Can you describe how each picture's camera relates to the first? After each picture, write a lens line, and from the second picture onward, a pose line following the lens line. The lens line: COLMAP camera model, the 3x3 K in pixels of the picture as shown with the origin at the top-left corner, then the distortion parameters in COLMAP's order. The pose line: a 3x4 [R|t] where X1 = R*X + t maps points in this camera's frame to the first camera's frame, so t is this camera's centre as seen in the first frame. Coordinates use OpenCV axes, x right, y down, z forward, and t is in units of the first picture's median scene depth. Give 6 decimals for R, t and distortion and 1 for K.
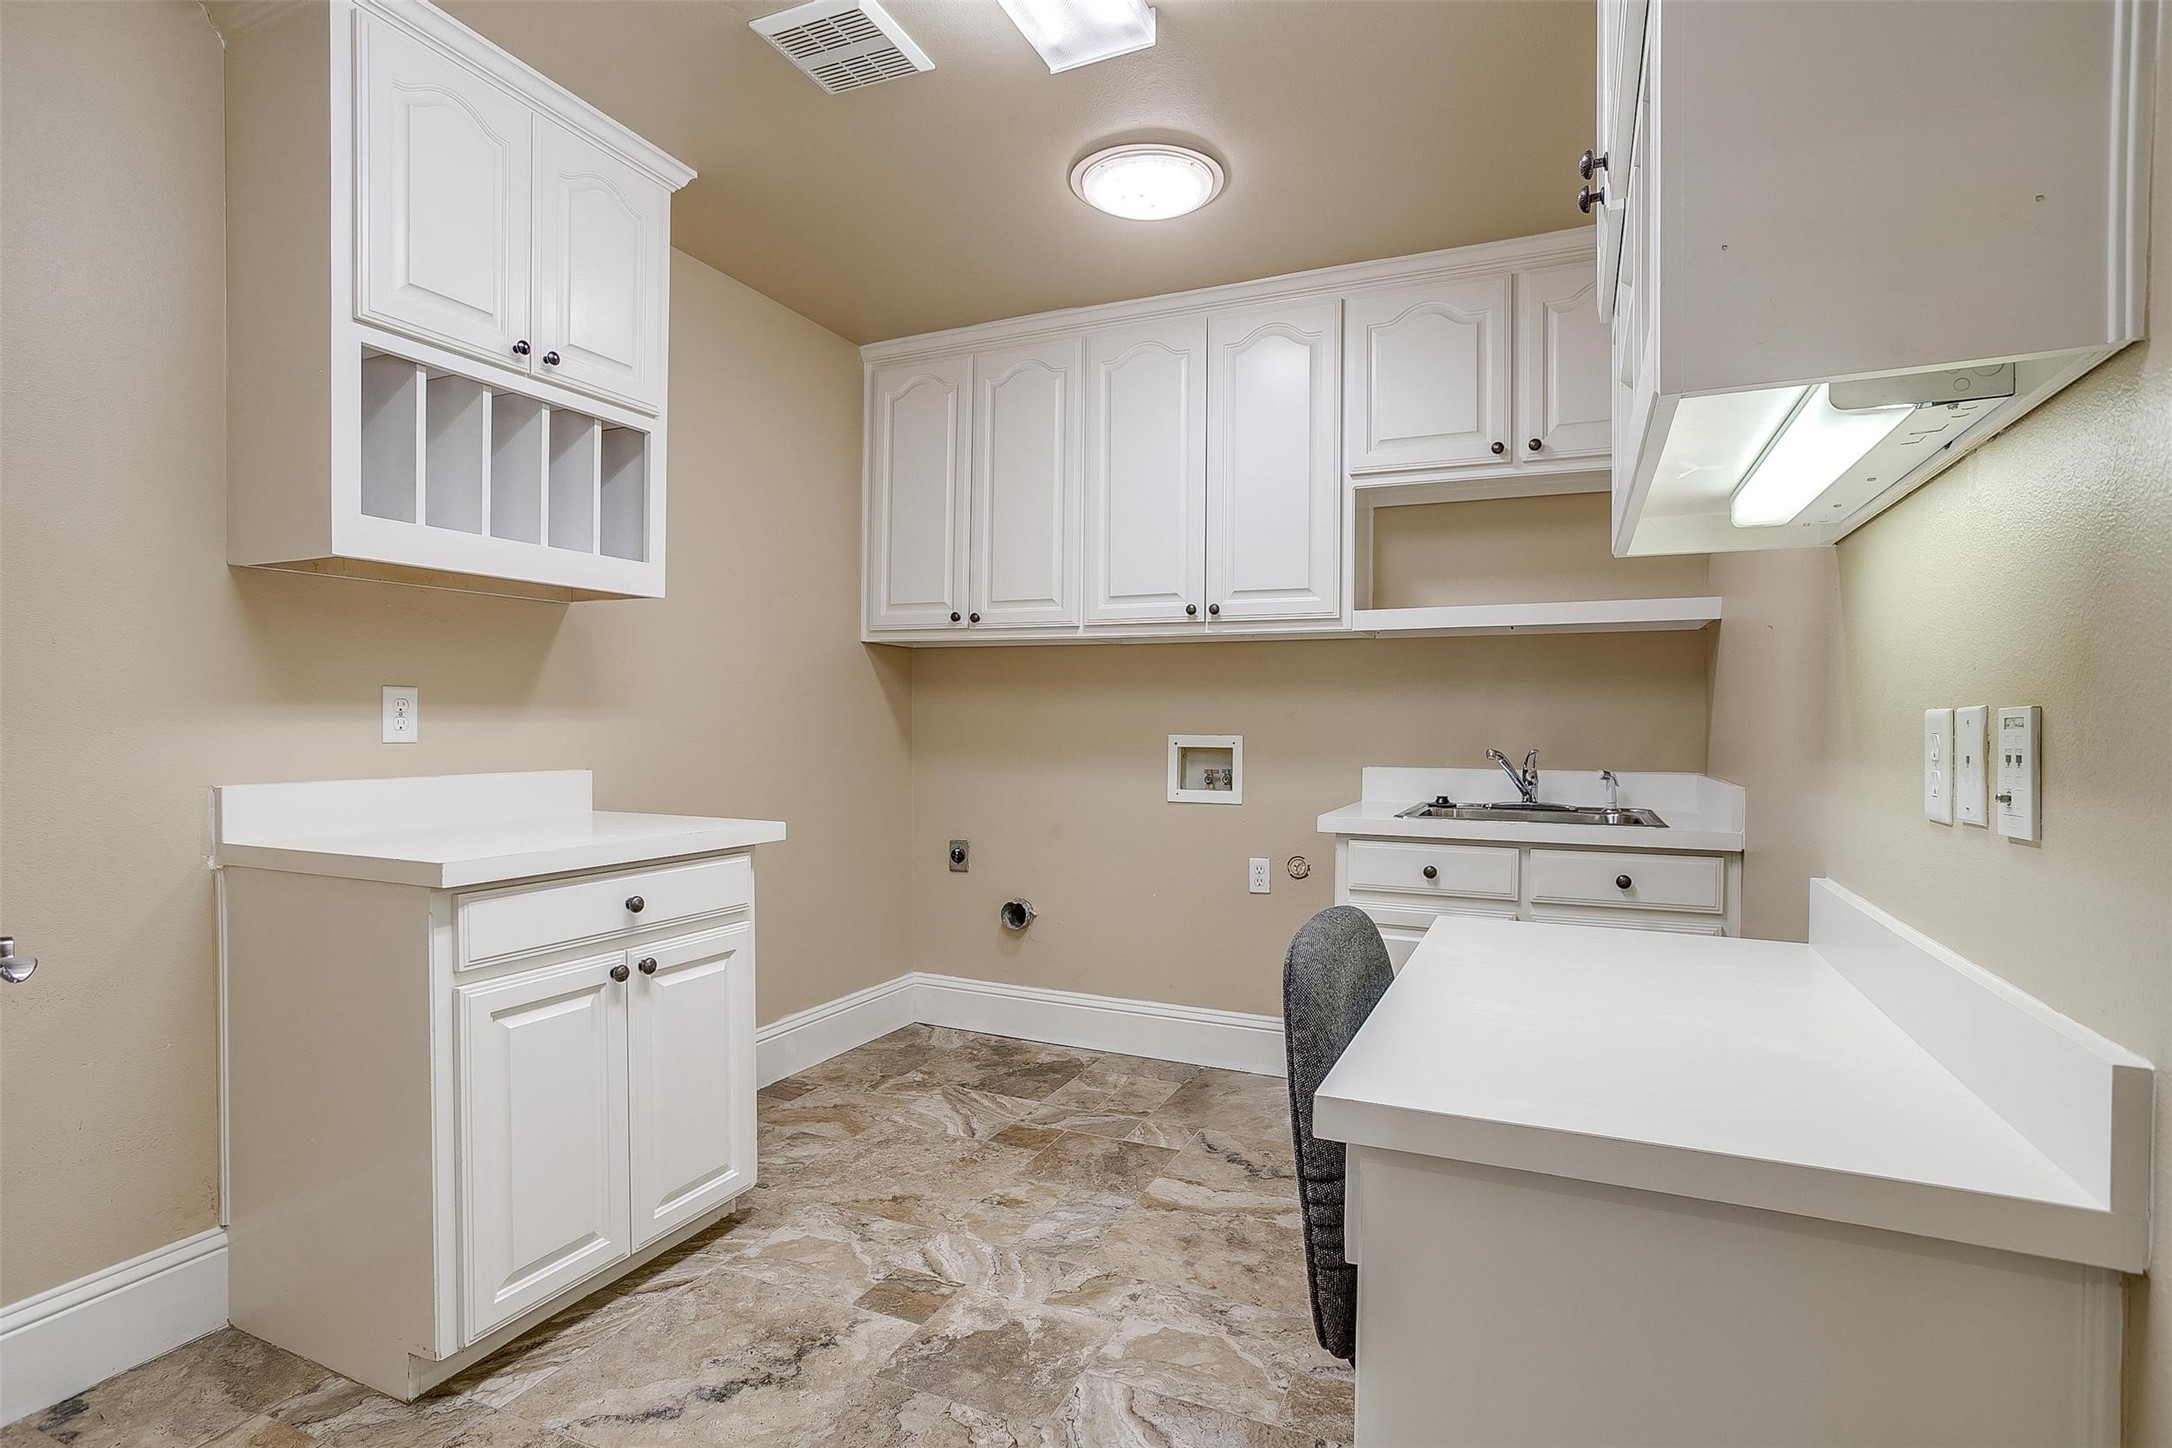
lens RADIAL K [[1071.2, 0, 1086.0], [0, 1071.2, 724.0], [0, 0, 1]] dist [-0.059129, 0.029567]
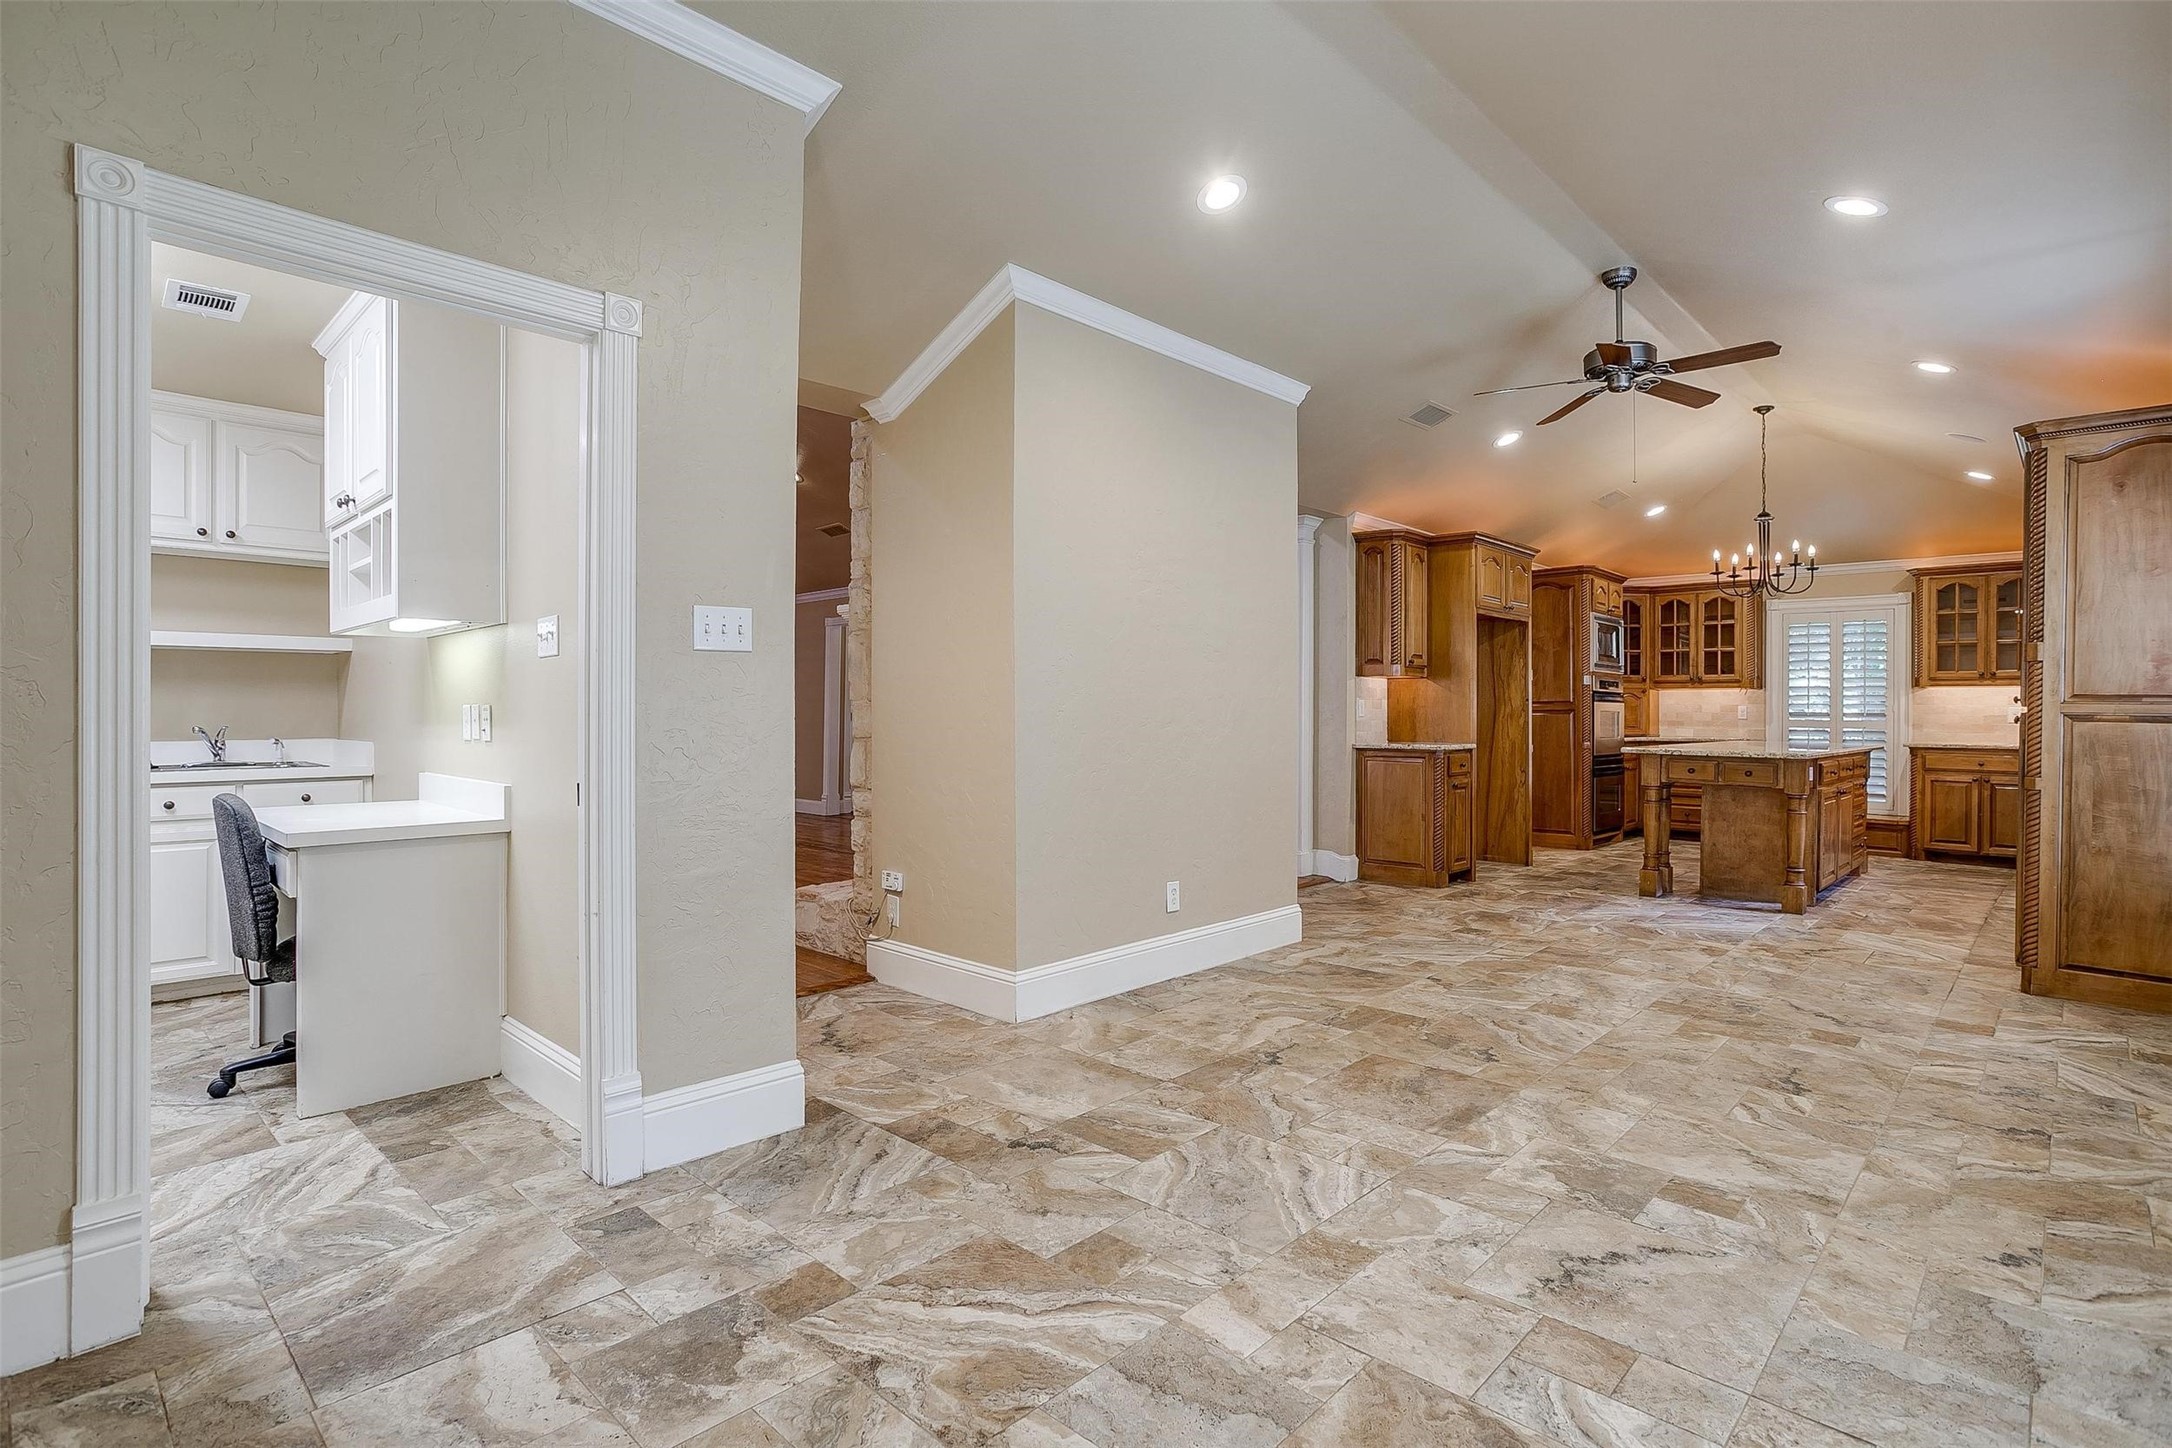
lens RADIAL K [[1071.2, 0, 1086.0], [0, 1071.2, 724.0], [0, 0, 1]] dist [-0.059129, 0.029567]
pose [[0.334096, -0.019545, 0.942336, -0.626030], [0.003302, 0.999803, 0.019566, -0.005241], [-0.942533, -0.003426, 0.334095, -0.735246]]
